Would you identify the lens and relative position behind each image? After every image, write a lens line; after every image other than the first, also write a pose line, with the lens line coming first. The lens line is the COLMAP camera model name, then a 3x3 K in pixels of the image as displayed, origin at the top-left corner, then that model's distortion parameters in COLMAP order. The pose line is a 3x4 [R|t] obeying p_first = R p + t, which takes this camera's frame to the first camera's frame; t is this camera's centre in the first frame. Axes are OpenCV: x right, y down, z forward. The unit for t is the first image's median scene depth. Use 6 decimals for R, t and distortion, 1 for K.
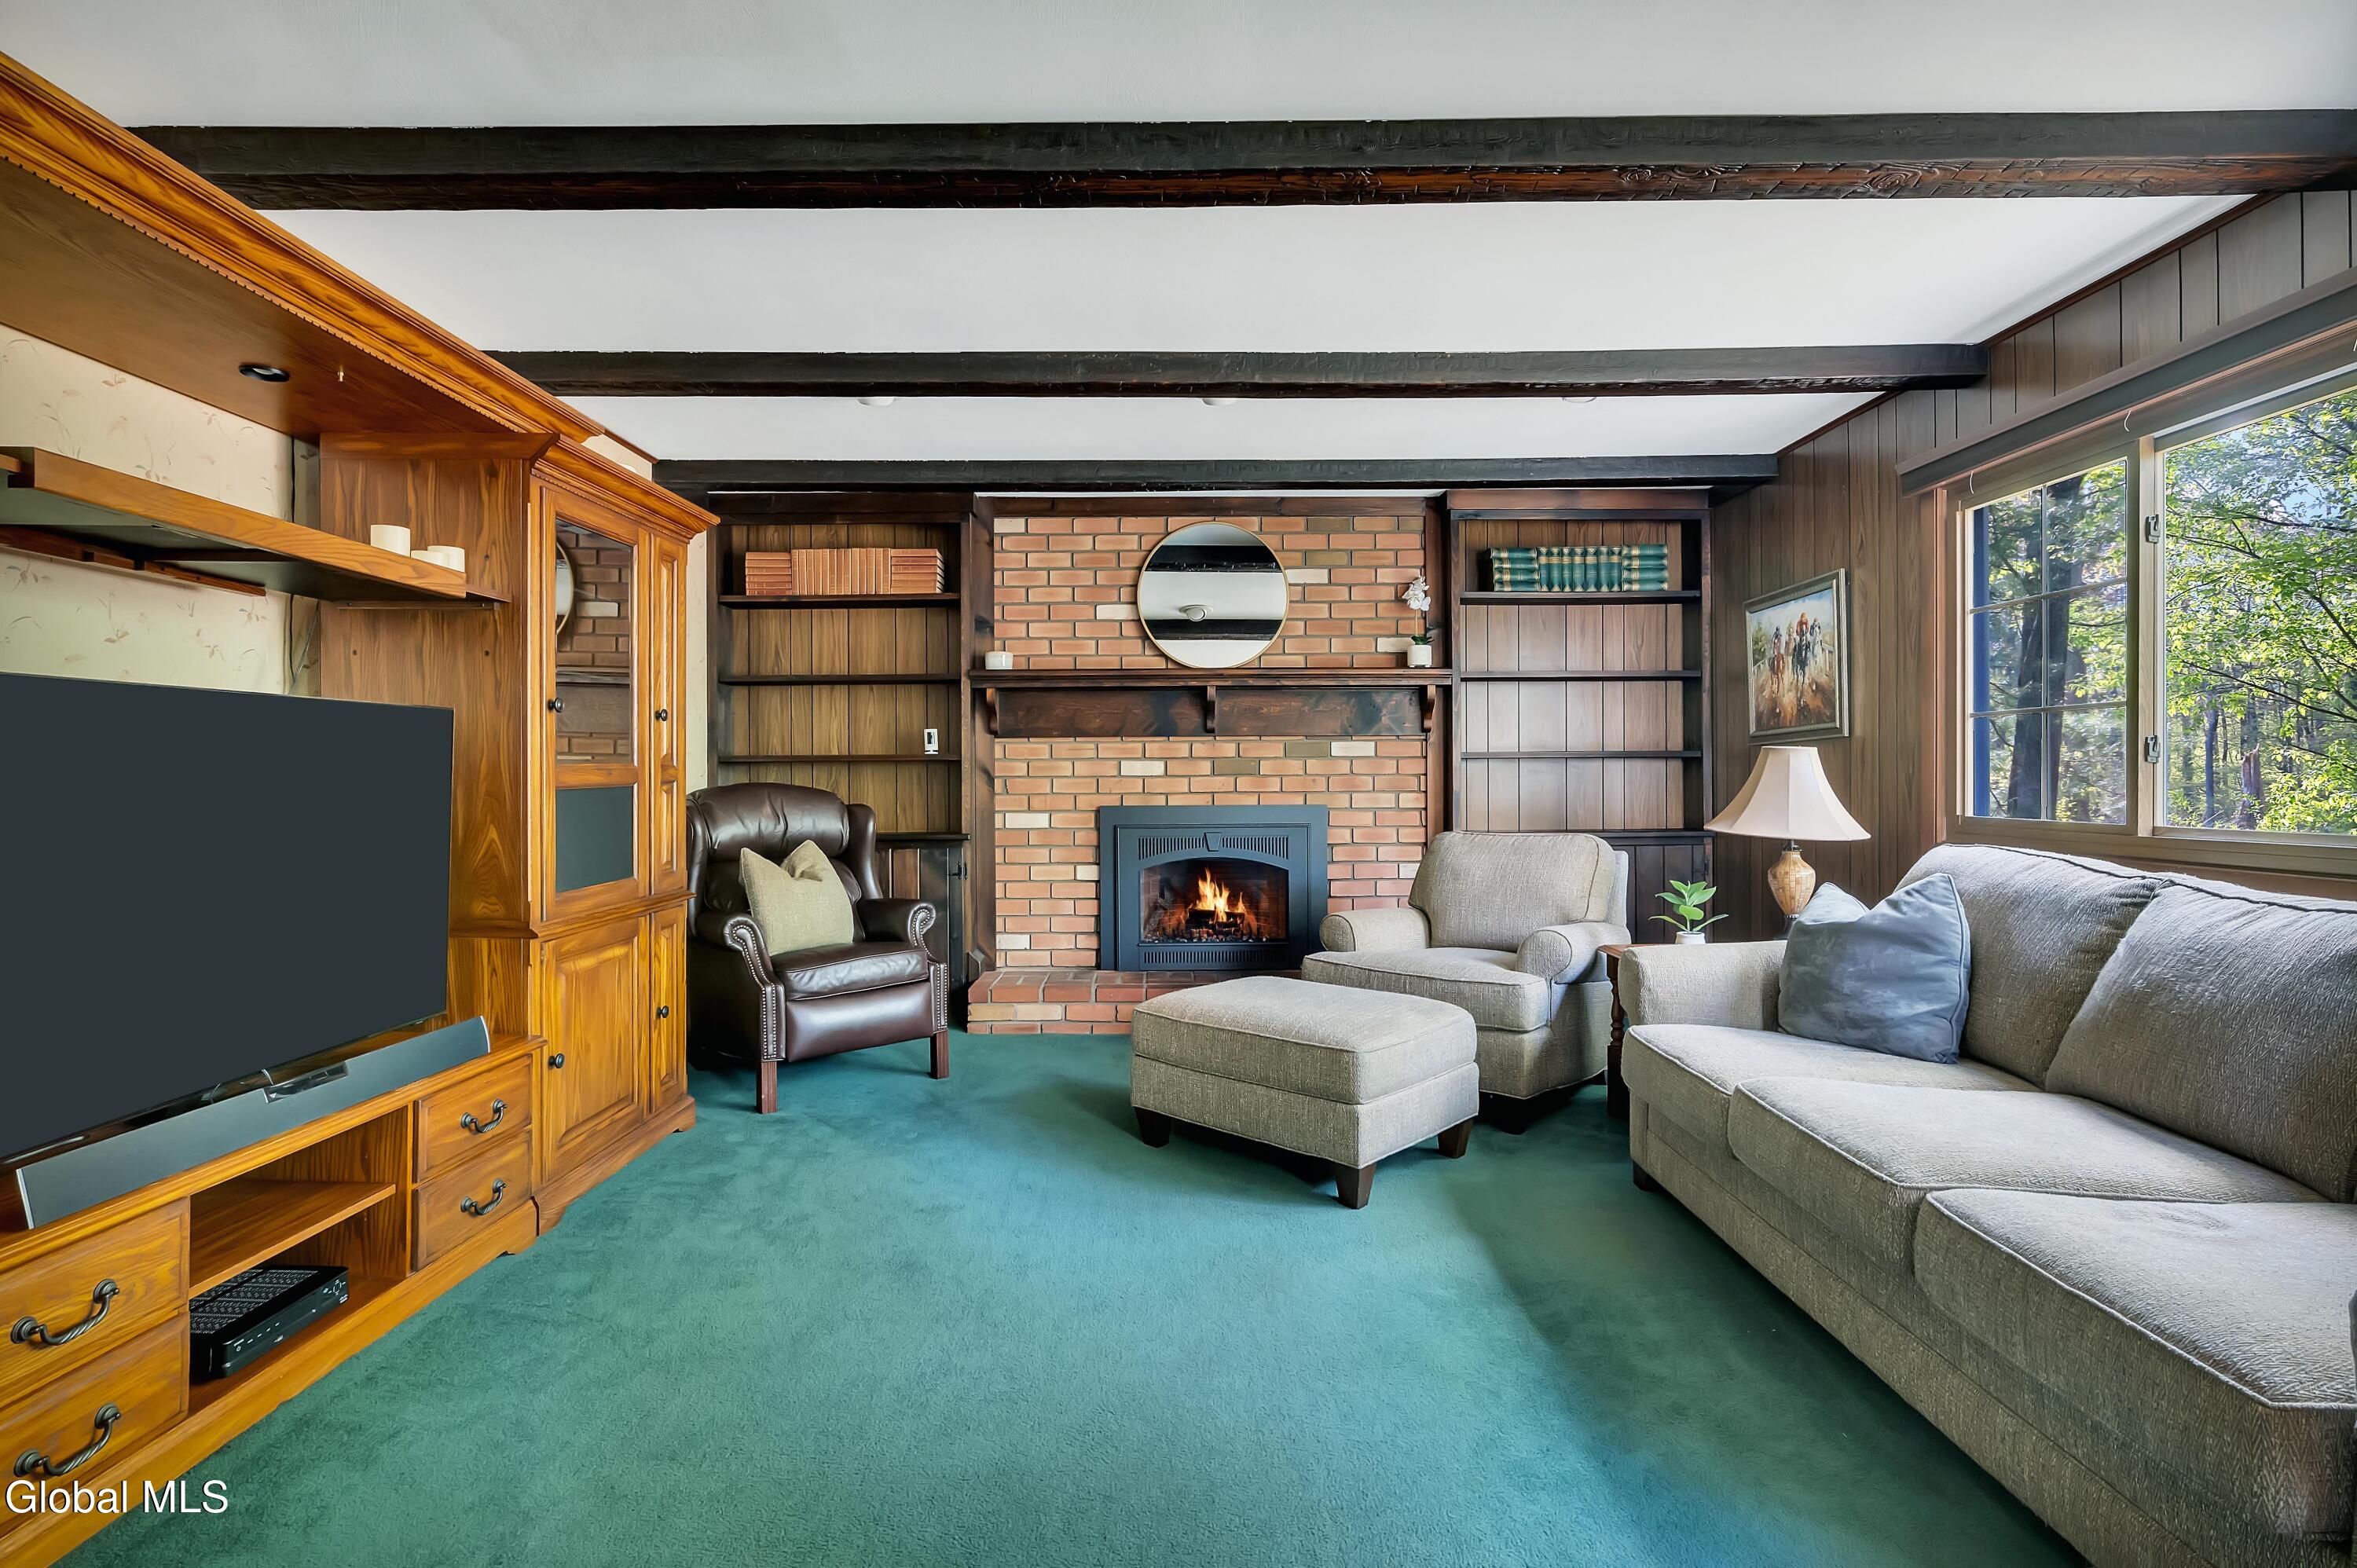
lens RADIAL K [[1156.9, 0, 1175.1], [0, 1156.9, 781.6], [0, 0, 1]] dist [-0.017795, 0.007687]
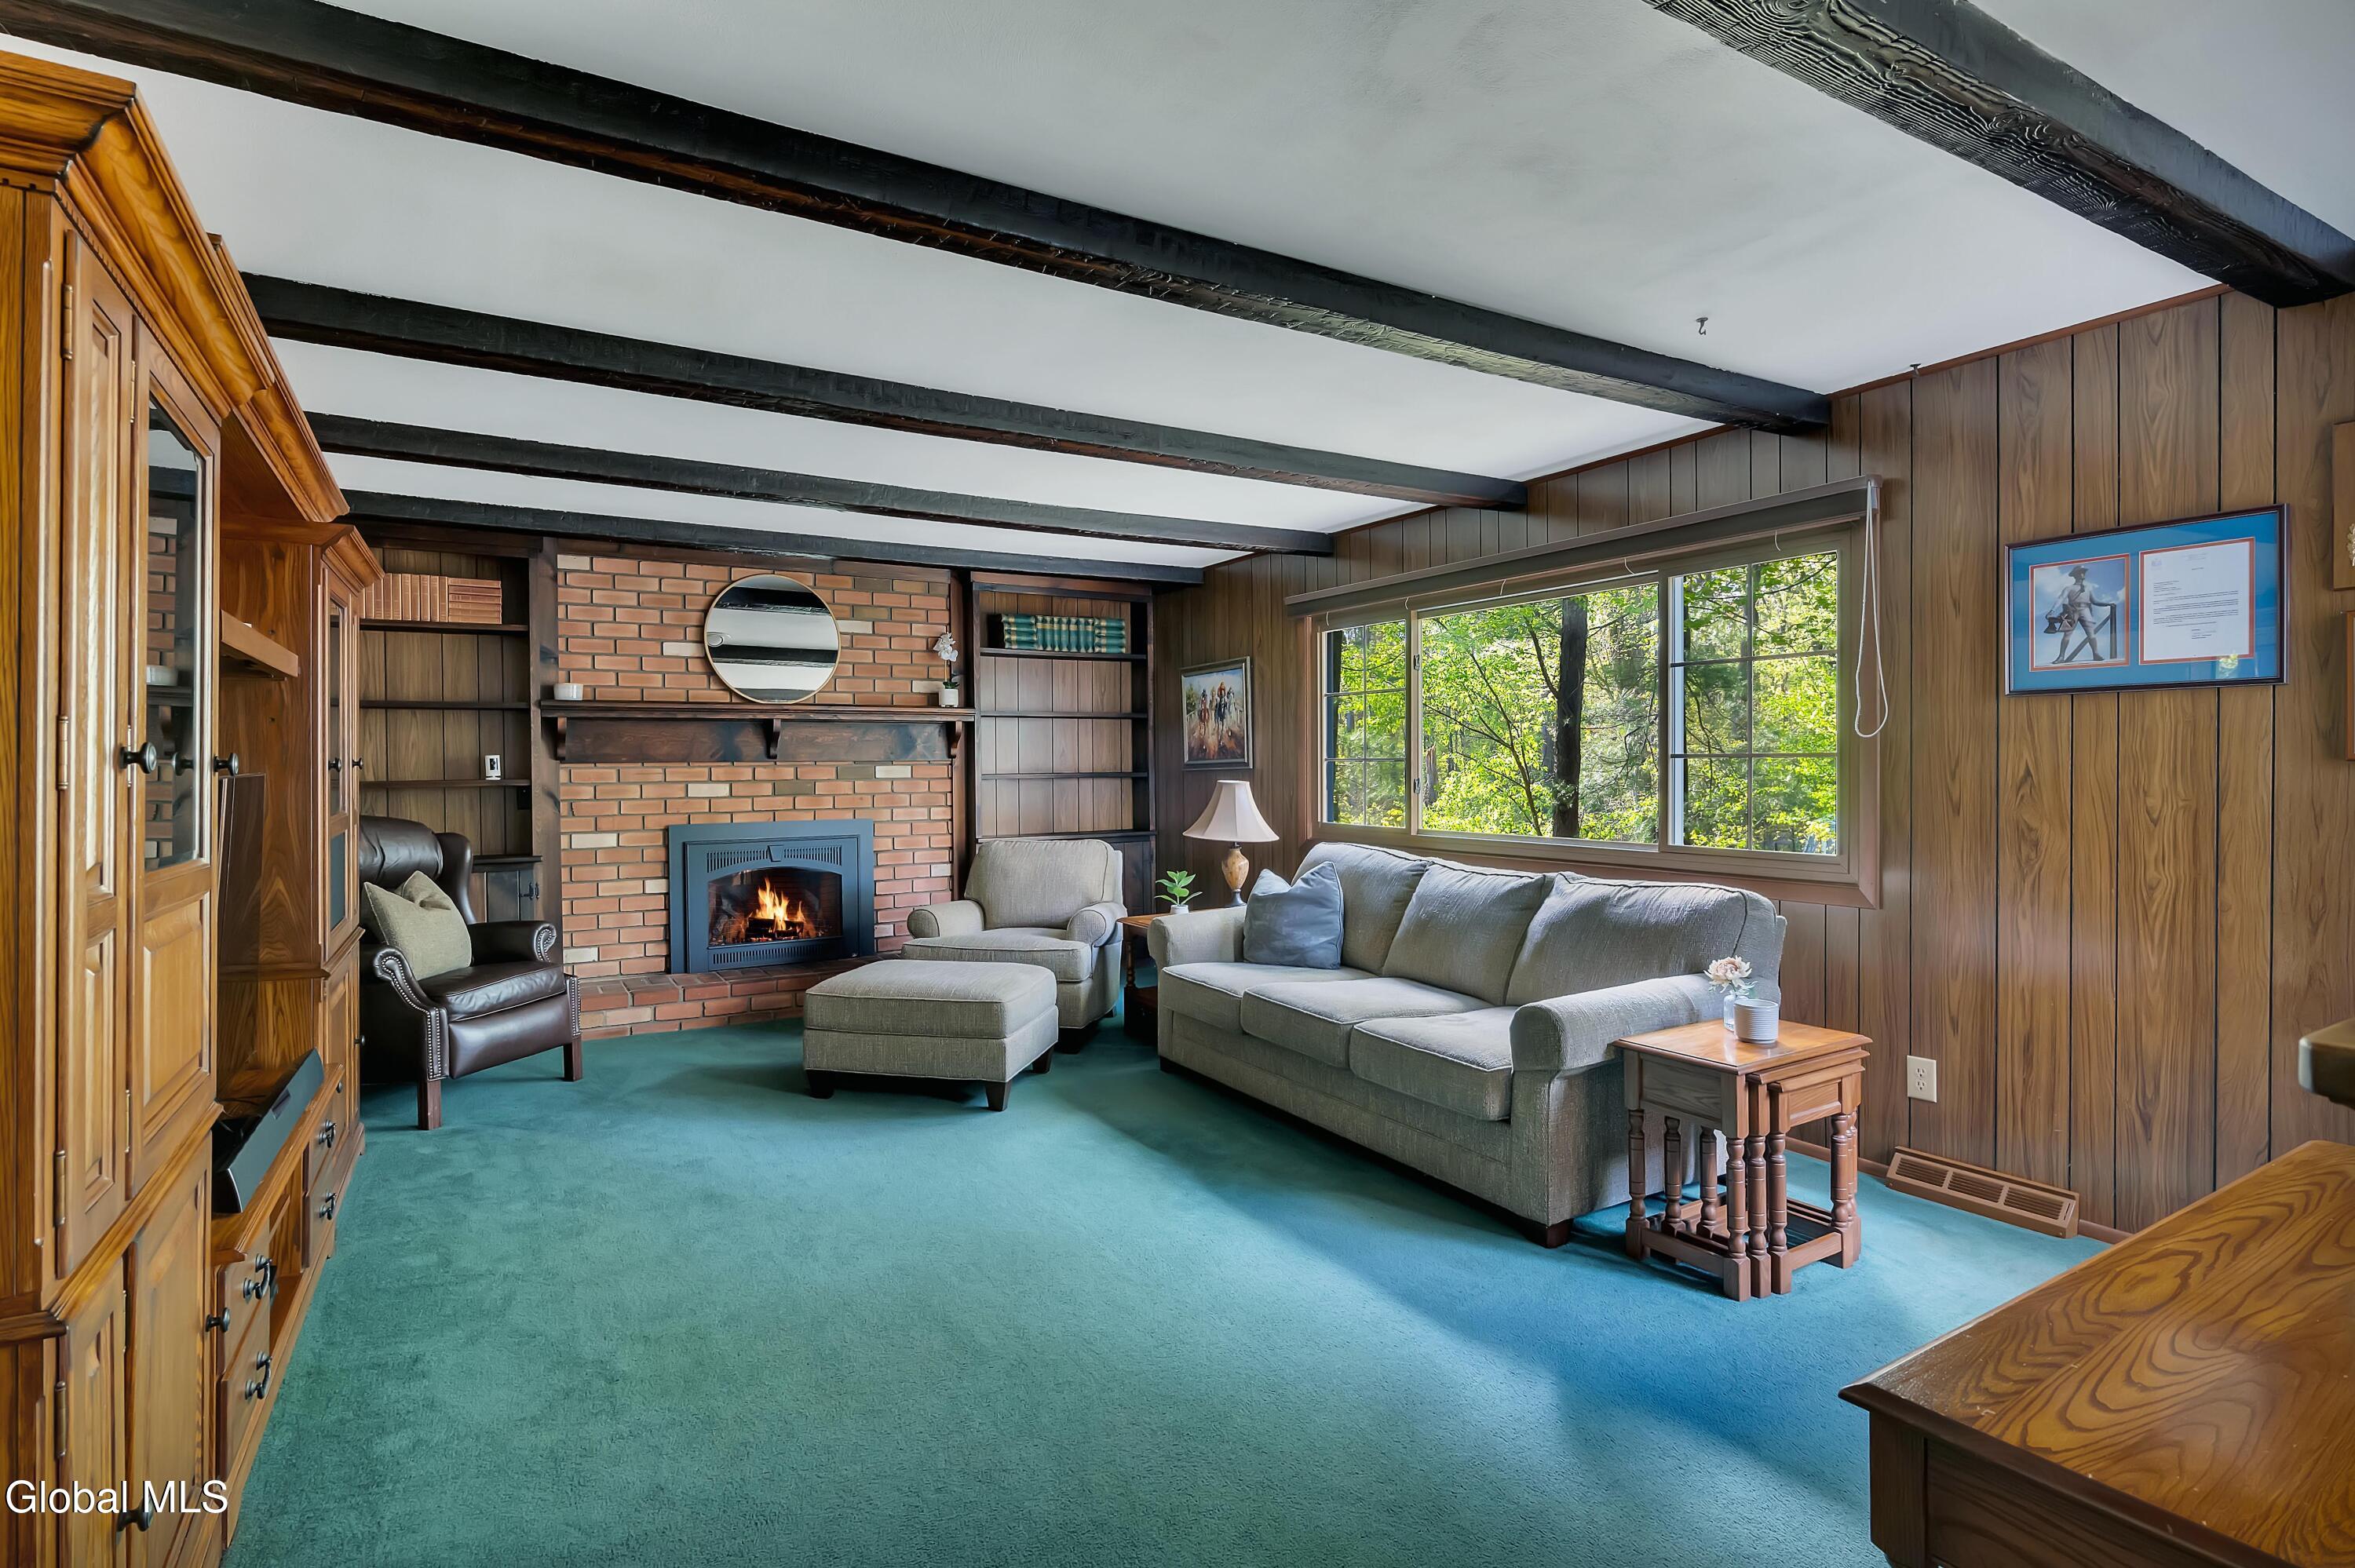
lens RADIAL K [[1155.9, 0, 1177.6], [0, 1155.9, 773.7], [0, 0, 1]] dist [-0.017795, 0.007687]
pose [[0.857257, -0.006883, 0.514843, -0.219123], [0.004611, 0.999973, 0.005691, -0.032664], [-0.514868, -0.002504, 0.857266, -0.194331]]
